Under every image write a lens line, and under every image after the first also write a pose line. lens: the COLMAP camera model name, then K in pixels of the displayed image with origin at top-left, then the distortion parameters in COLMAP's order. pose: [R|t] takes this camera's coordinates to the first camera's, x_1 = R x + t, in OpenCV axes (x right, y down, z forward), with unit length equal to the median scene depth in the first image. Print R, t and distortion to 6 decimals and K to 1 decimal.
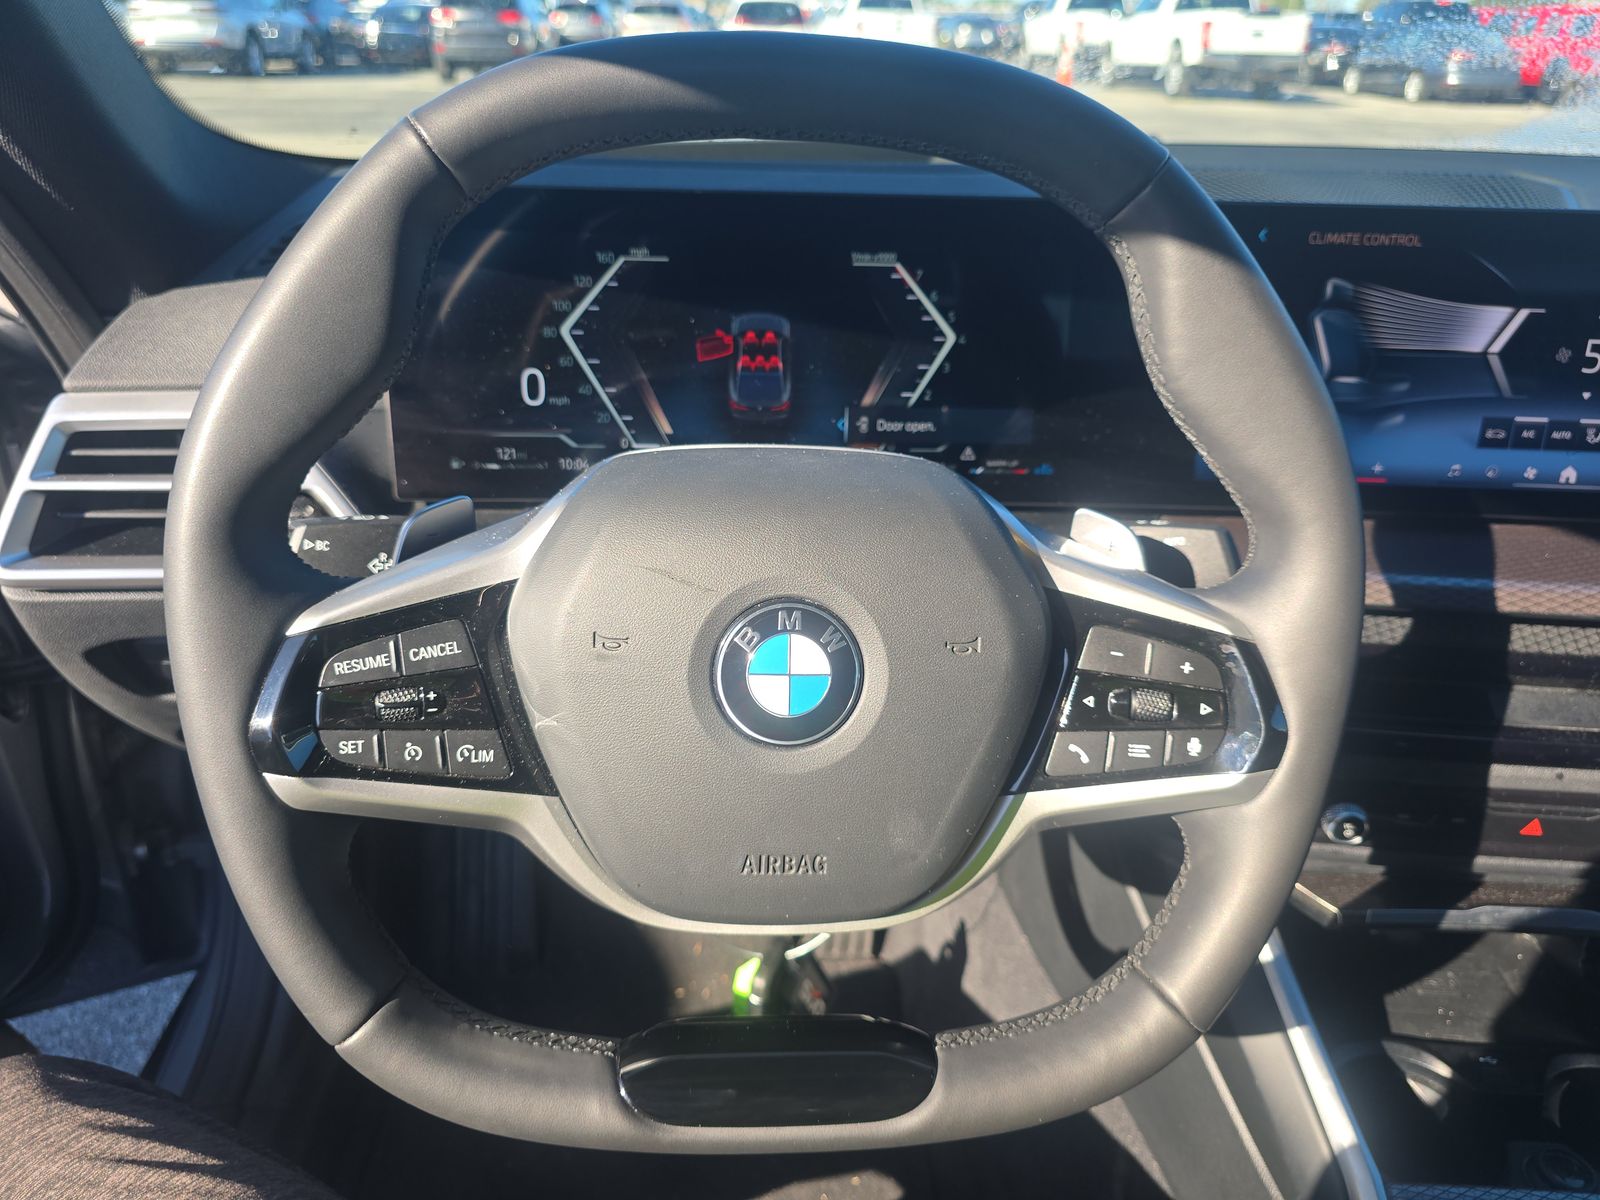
lens RADIAL K [[1070.3, 0, 800.0], [0, 1070.3, 600.0], [0, 0, 1]] dist [0.033722, -0.045684]
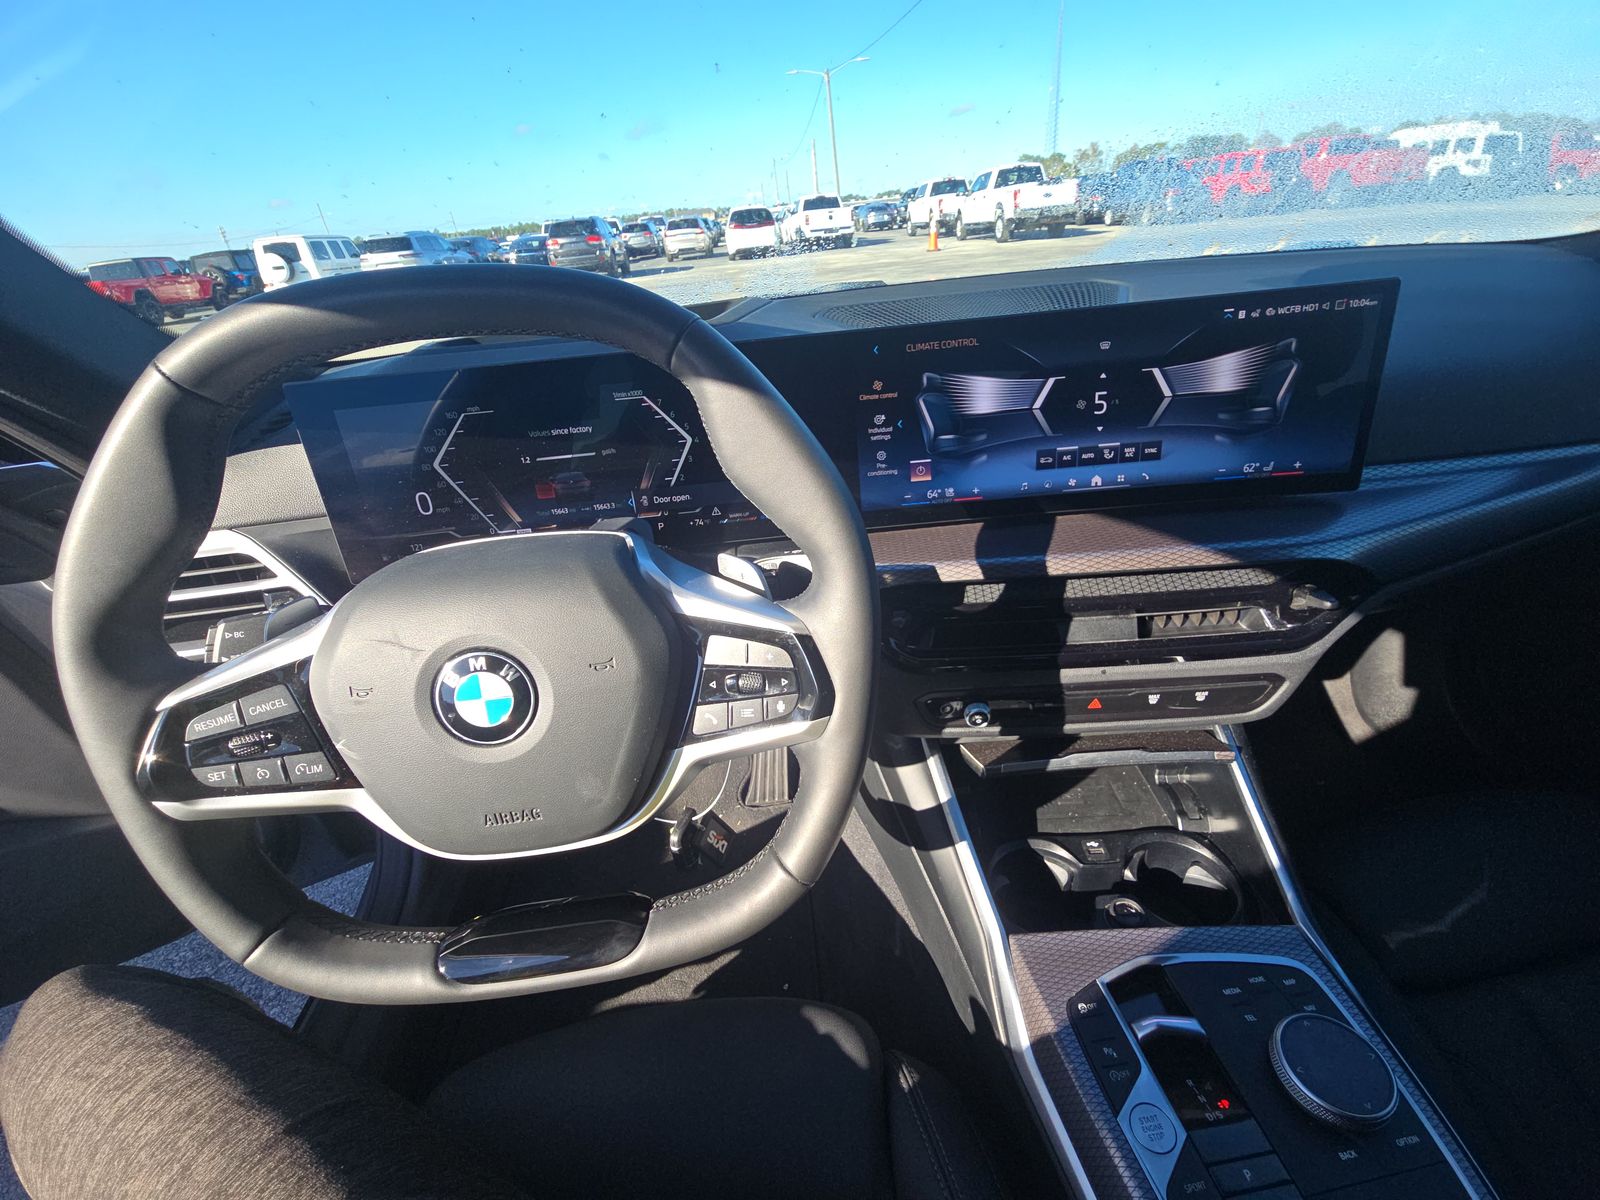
lens RADIAL K [[638.8, 0, 803.1], [0, 638.8, 611.9], [0, 0, 1]] dist [0.000576, 0.000132]
pose [[0.993142, -0.116838, -0.004338, 0.284478], [0.116888, 0.991361, 0.059502, -0.033371], [-0.002651, -0.059601, 0.998219, 0.063729]]
